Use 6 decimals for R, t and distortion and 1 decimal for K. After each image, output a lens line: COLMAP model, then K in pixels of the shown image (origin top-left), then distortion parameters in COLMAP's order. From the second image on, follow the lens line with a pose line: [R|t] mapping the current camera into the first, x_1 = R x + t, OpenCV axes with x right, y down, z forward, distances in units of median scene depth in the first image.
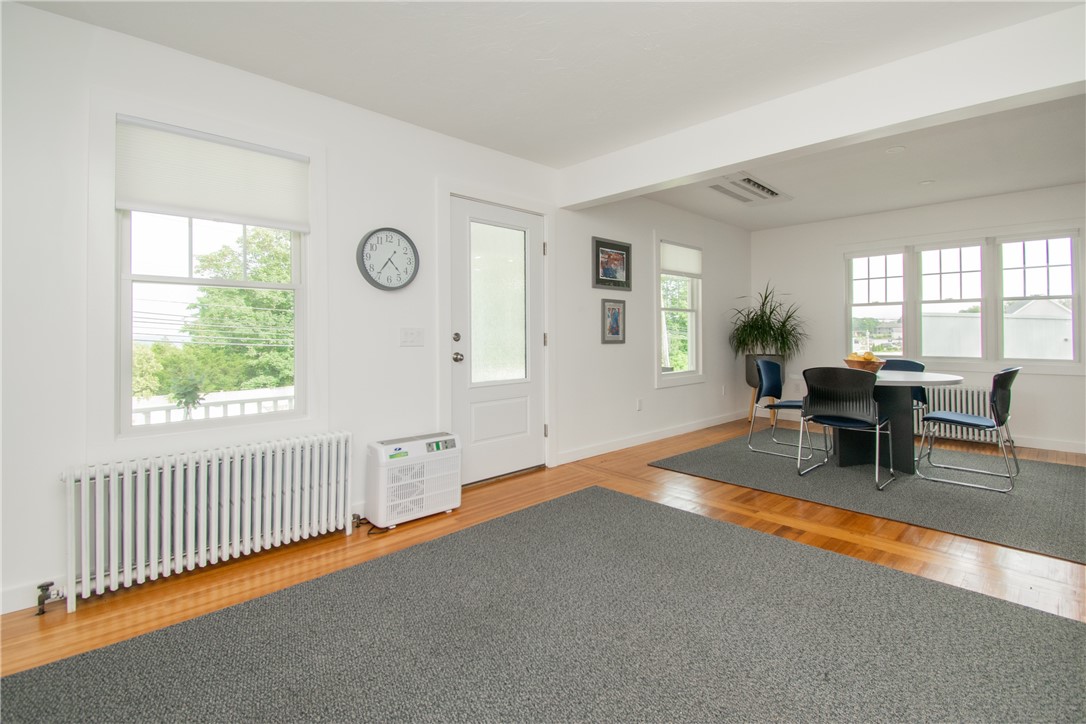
lens RADIAL K [[495.5, 0, 543.0], [0, 495.5, 362.0], [0, 0, 1]] dist [0.030020, -0.000376]
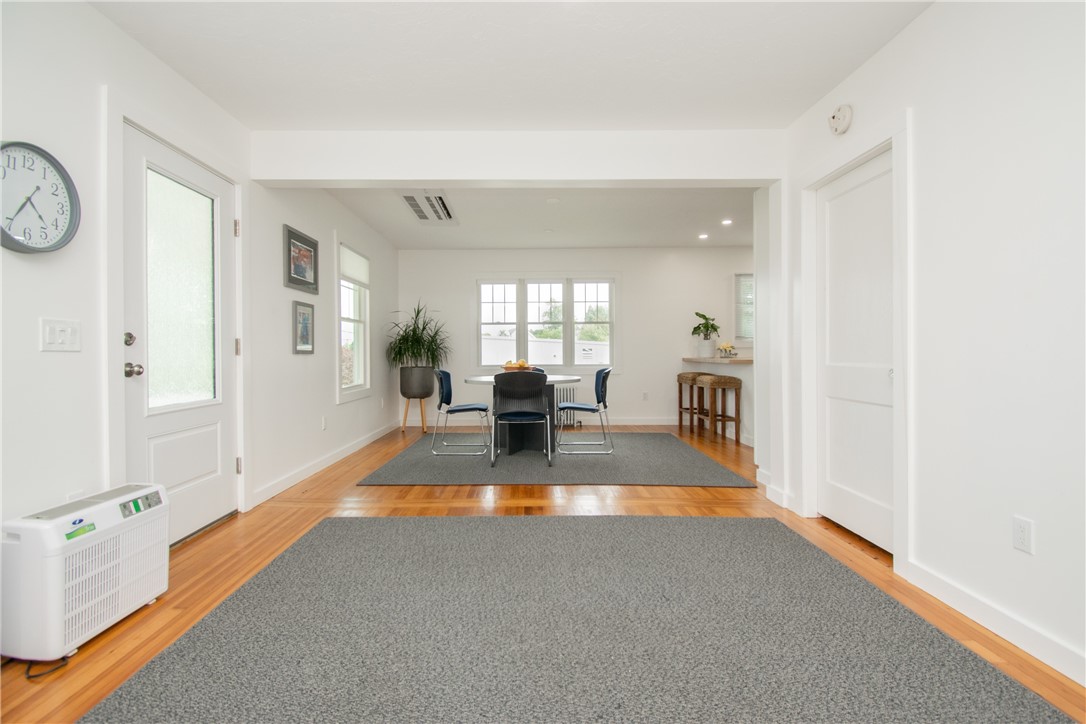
lens RADIAL K [[493.2, 0, 544.1], [0, 493.2, 378.5], [0, 0, 1]] dist [-0.000659, -0.000907]
pose [[0.699084, -0.040574, 0.713888, -0.201099], [0.044228, 0.998931, 0.013463, 0.013449], [-0.713671, 0.022162, 0.700131, 0.119999]]
